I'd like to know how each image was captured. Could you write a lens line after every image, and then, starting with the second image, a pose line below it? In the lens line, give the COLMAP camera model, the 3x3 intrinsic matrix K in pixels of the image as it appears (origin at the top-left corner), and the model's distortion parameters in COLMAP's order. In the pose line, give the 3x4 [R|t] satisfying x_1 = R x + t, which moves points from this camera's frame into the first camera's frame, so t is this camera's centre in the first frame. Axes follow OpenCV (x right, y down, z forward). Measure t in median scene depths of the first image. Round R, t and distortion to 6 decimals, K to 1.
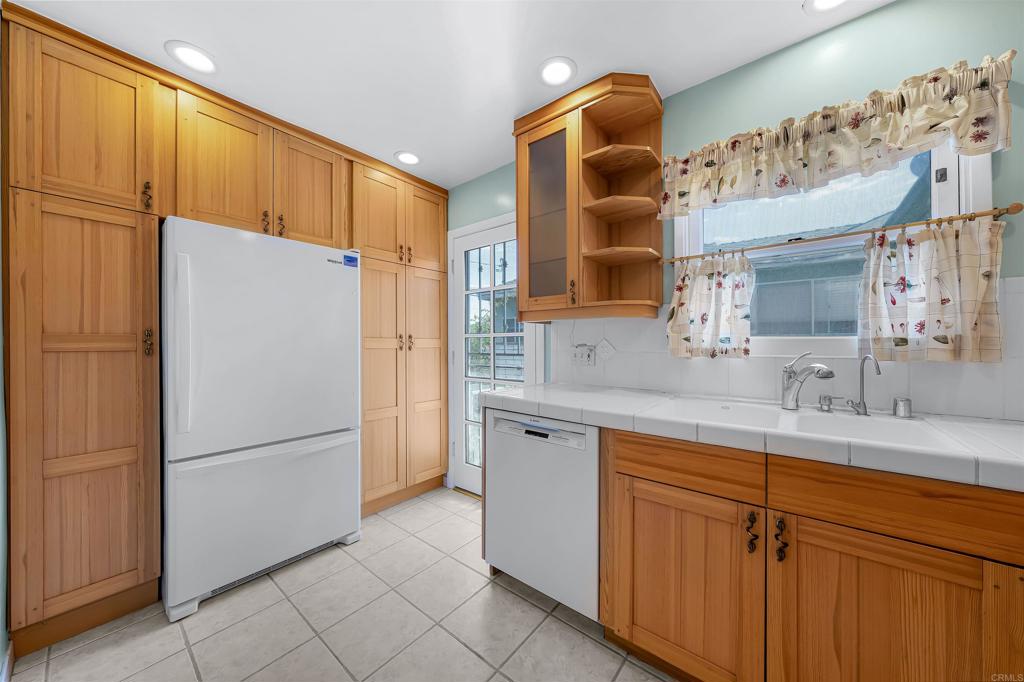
lens RADIAL K [[350.3, 0, 501.6], [0, 350.3, 345.2], [0, 0, 1]] dist [-0.003151, 0.000199]
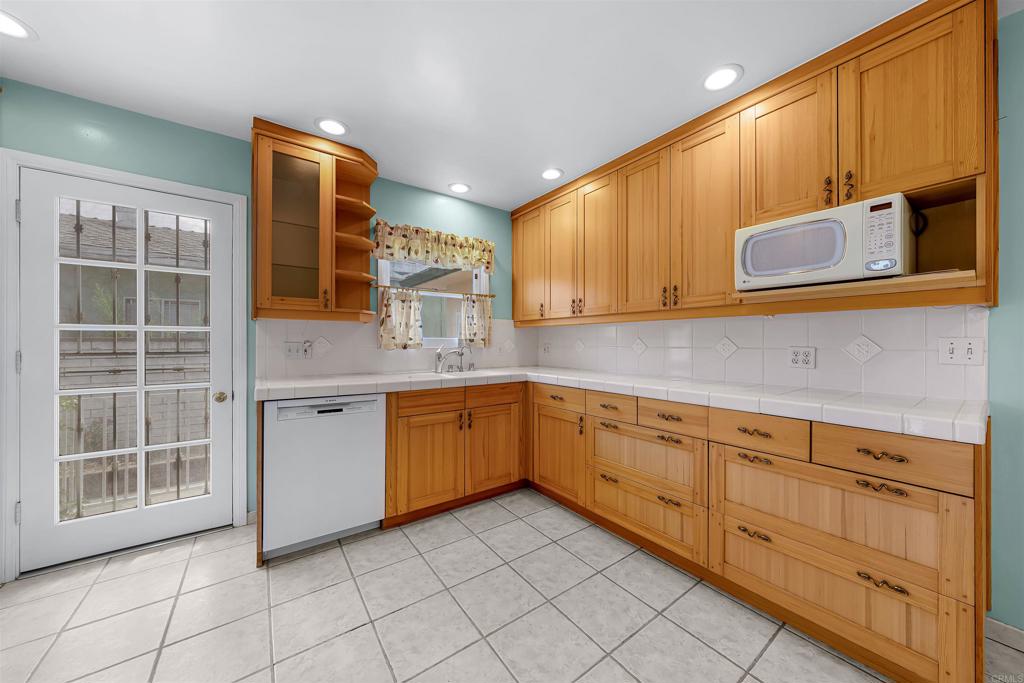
lens RADIAL K [[350.3, 0, 541.9], [0, 350.3, 342.5], [0, 0, 1]] dist [-0.003151, 0.000199]
pose [[0.208112, 0.003102, 0.978100, -0.960091], [0.002840, 0.999989, -0.003776, 0.012058], [-0.978101, 0.003564, 0.208101, -0.011892]]
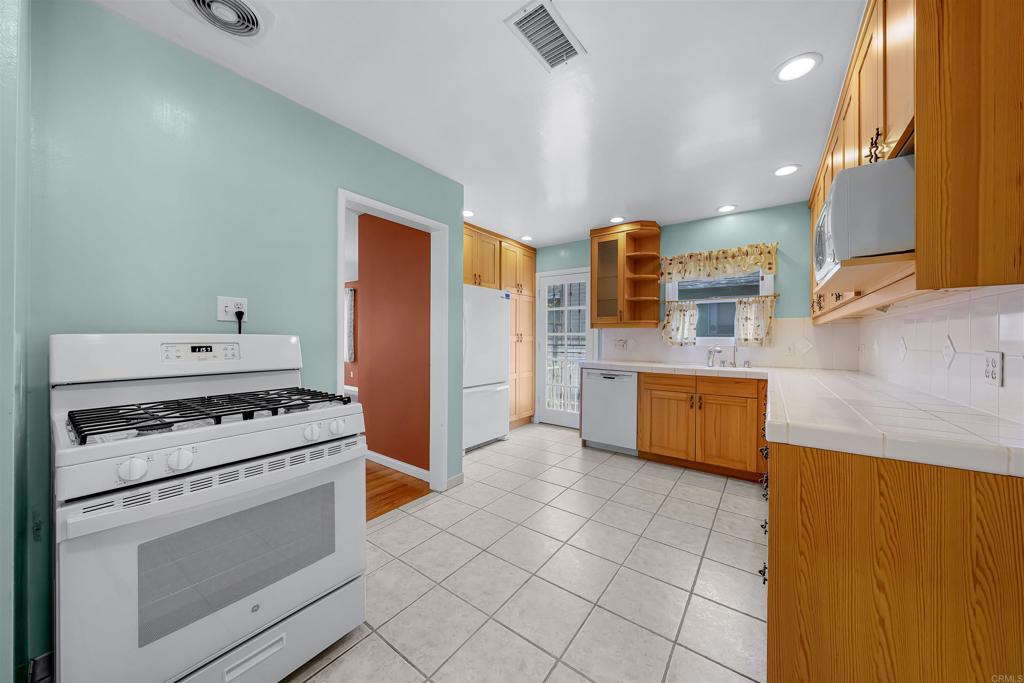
lens RADIAL K [[350.3, 0, 519.1], [0, 350.3, 342.2], [0, 0, 1]] dist [-0.003151, 0.000199]
pose [[0.995681, 0.008810, 0.092426, -0.700208], [-0.009147, 0.999953, 0.003231, 0.012766], [-0.092393, -0.004063, 0.995714, -1.244068]]
